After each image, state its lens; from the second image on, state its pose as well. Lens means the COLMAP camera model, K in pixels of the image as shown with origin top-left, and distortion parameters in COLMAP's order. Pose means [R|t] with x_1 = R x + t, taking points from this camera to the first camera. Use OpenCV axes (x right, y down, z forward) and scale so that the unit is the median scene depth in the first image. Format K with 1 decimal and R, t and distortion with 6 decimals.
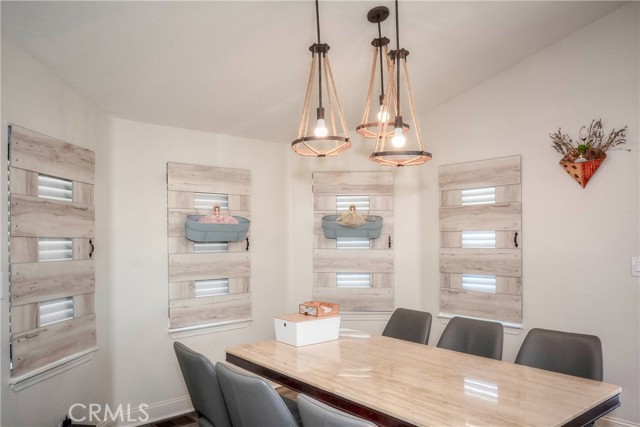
lens RADIAL K [[470.2, 0, 321.6], [0, 470.2, 238.3], [0, 0, 1]] dist [0.000076, -0.000796]
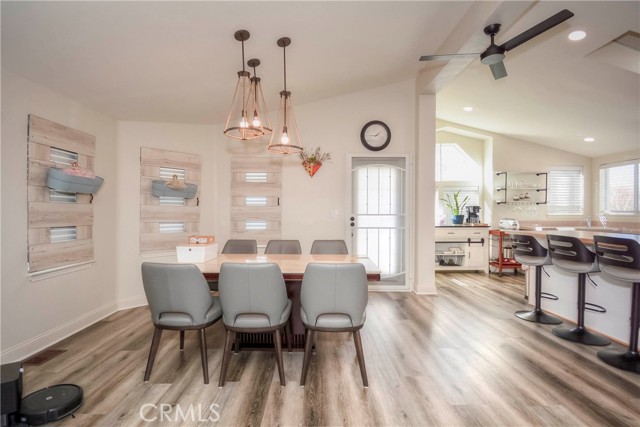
lens RADIAL K [[311.6, 0, 317.8], [0, 311.6, 212.6], [0, 0, 1]] dist [-0.004925, -0.004724]
pose [[0.643175, 0.016325, 0.765545, -0.407476], [-0.012751, 0.999862, -0.010610, 0.053188], [-0.765613, -0.002938, 0.643295, 0.057620]]
